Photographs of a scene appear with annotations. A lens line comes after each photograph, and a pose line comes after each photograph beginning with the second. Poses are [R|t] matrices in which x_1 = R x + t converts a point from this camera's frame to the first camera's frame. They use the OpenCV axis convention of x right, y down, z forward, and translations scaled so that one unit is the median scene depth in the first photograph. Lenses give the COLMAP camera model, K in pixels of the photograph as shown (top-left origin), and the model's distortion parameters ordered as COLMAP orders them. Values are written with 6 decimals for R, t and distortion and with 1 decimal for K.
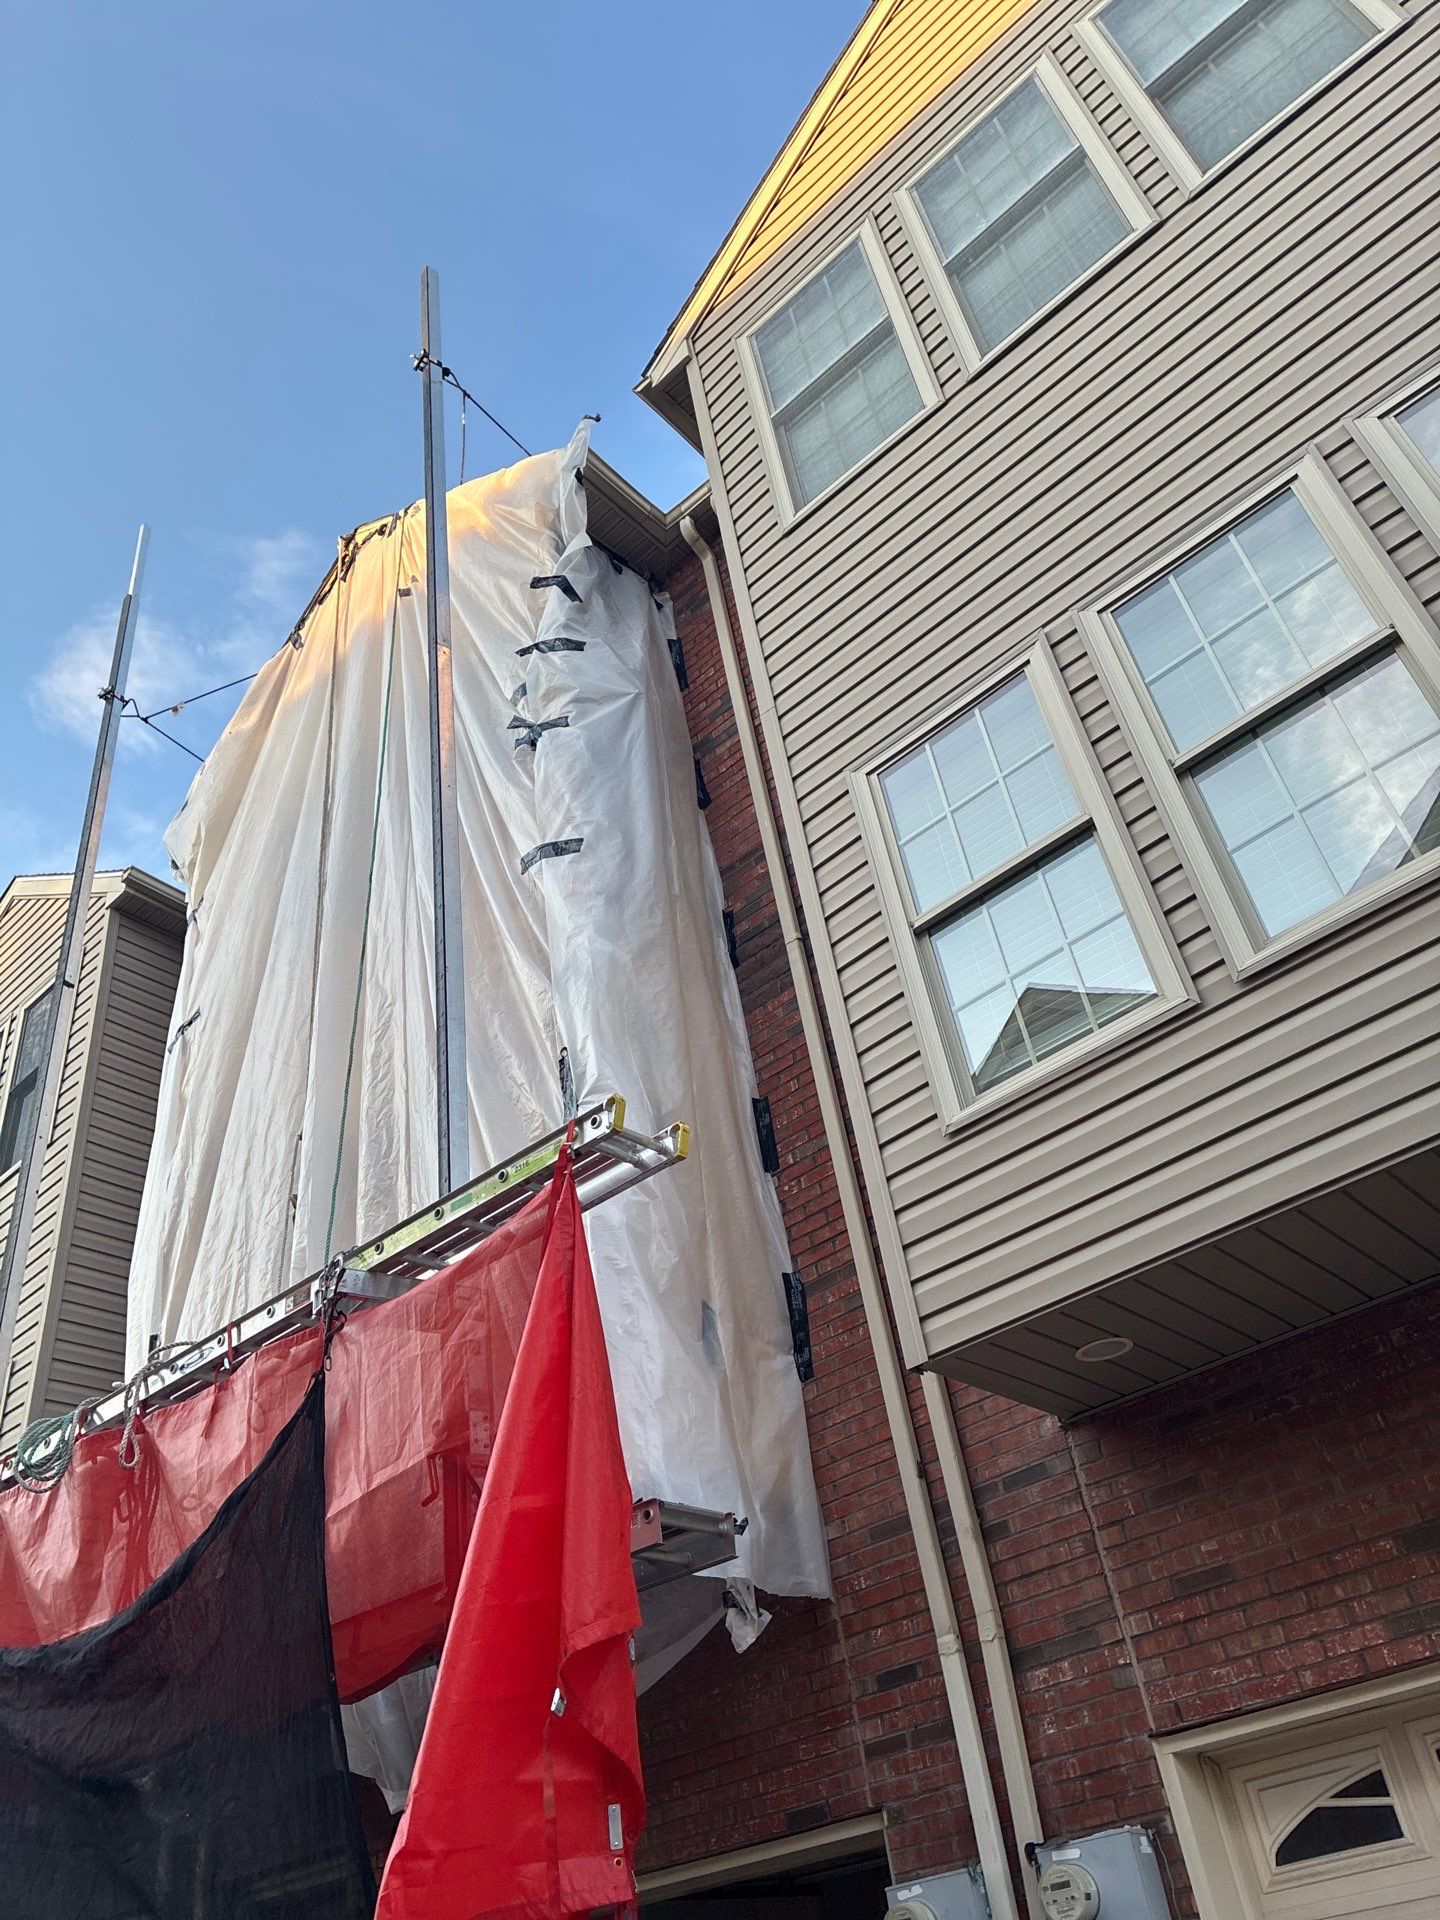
lens RADIAL K [[1459.7, 0, 710.3], [0, 1459.7, 899.5], [0, 0, 1]] dist [0.017850, -0.040529]
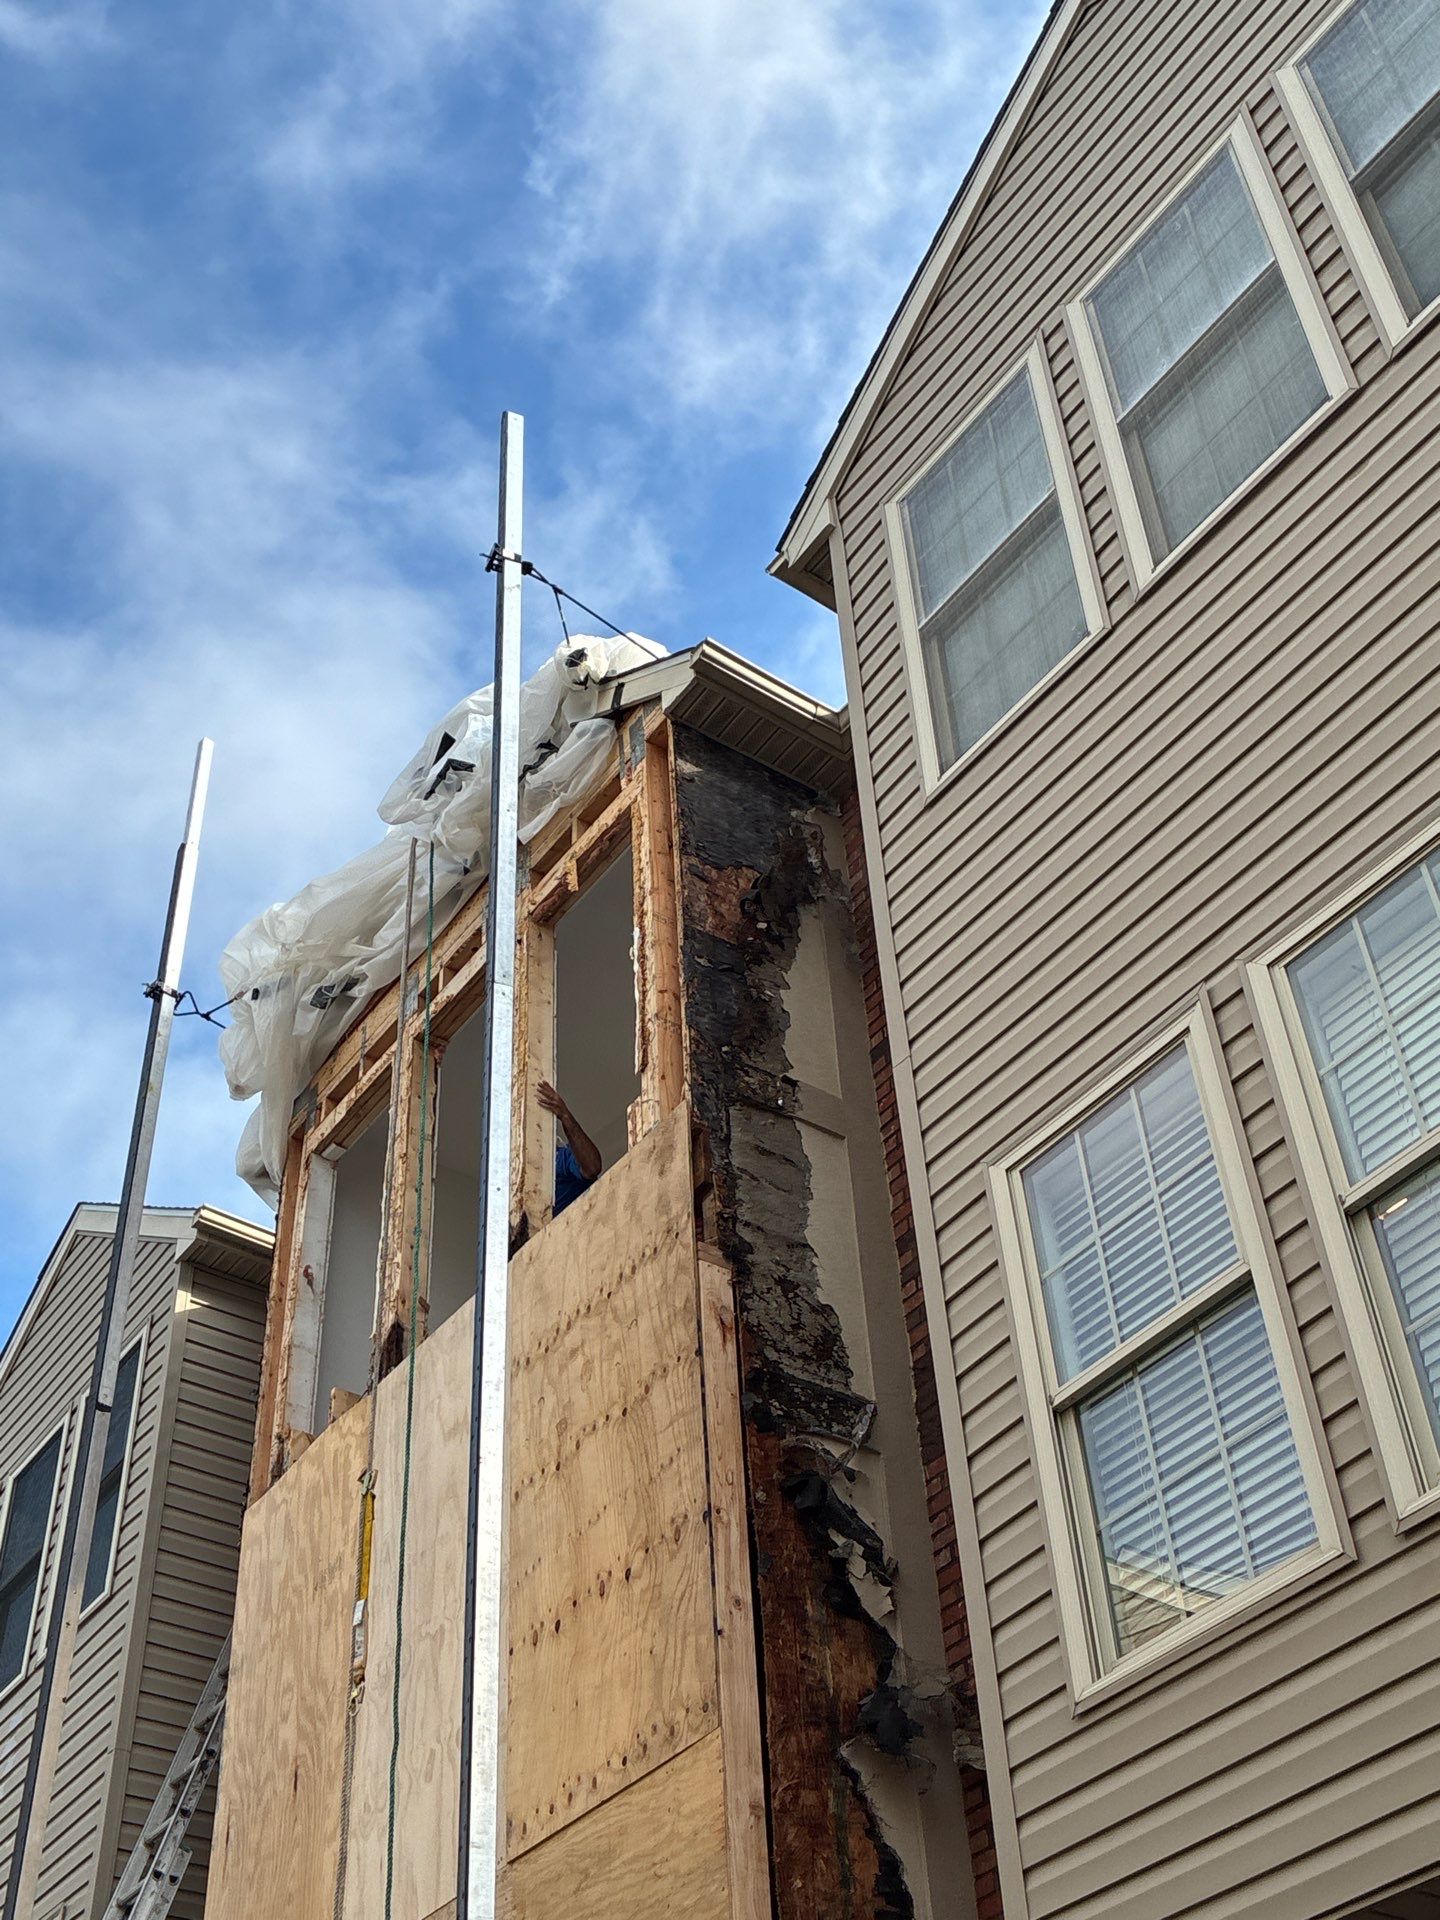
lens RADIAL K [[2245.5, 0, 720.0], [0, 2245.5, 960.0], [0, 0, 1]] dist [0.001391, 0.000574]
pose [[0.977876, -0.071921, -0.196435, 0.205182], [0.061183, 0.996309, -0.060202, -0.140077], [0.200040, 0.046851, 0.978667, -0.141563]]
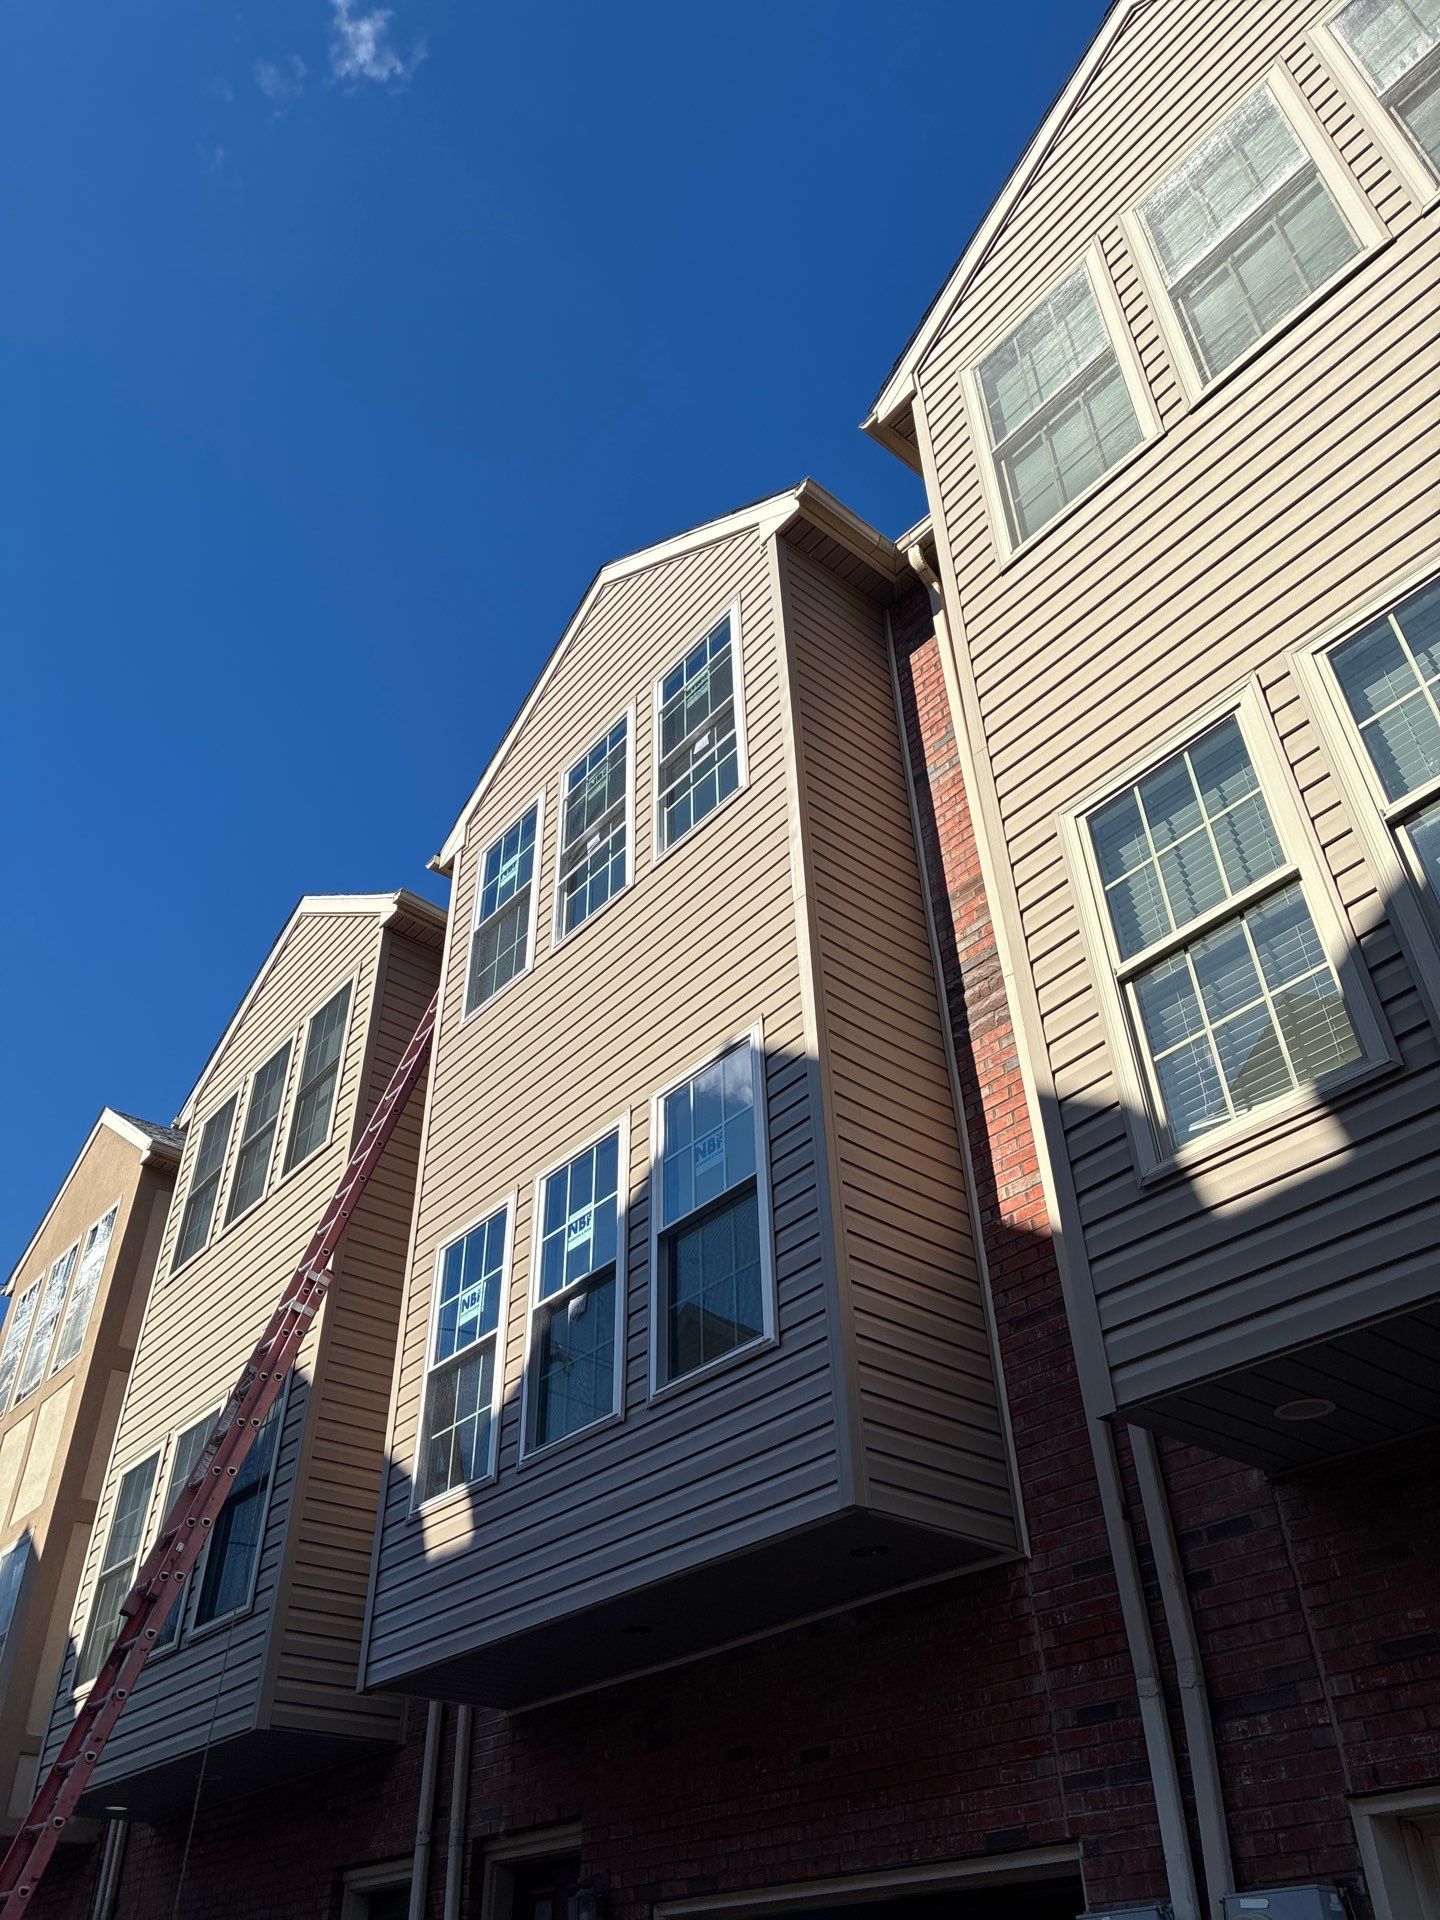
lens RADIAL K [[1447.6, 0, 708.4], [0, 1447.6, 933.3], [0, 0, 1]] dist [0.049525, -0.091776]
pose [[0.983779, 0.005275, -0.179306, 0.041877], [-0.001533, 0.999778, 0.021003, -0.028655], [0.179377, -0.020387, 0.983569, -0.027373]]
